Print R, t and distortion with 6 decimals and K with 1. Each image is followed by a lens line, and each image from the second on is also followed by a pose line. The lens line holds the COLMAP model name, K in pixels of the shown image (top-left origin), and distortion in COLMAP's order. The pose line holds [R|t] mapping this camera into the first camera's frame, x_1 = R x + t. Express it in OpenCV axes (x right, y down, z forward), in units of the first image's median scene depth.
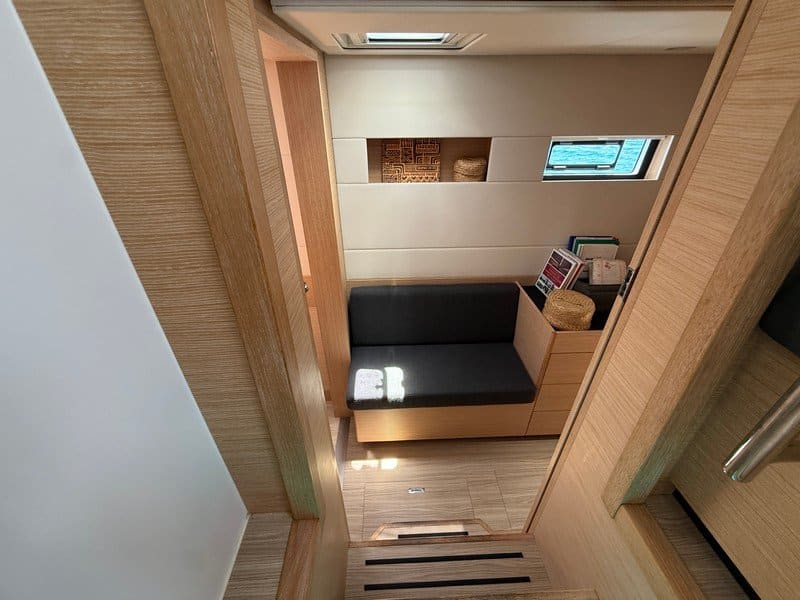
lens RADIAL K [[317.9, 0, 399.0], [0, 317.9, 289.6], [0, 0, 1]] dist [0.000386, 0.000065]
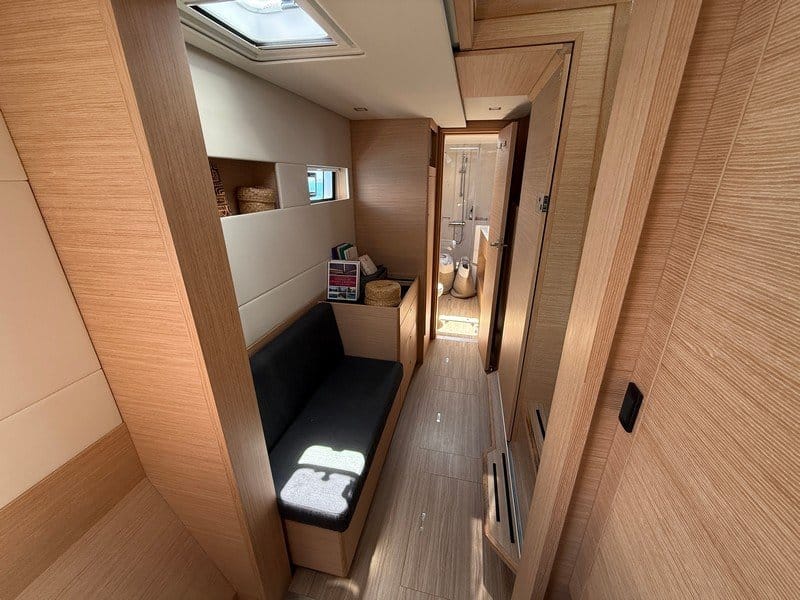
lens RADIAL K [[317.1, 0, 400.0], [0, 317.1, 300.0], [0, 0, 1]] dist [0.000434, 0.000159]
pose [[0.260184, -0.336745, 0.904935, -0.551096], [0.478408, 0.859045, 0.182118, -0.100188], [-0.838707, 0.385544, 0.384611, 0.417319]]
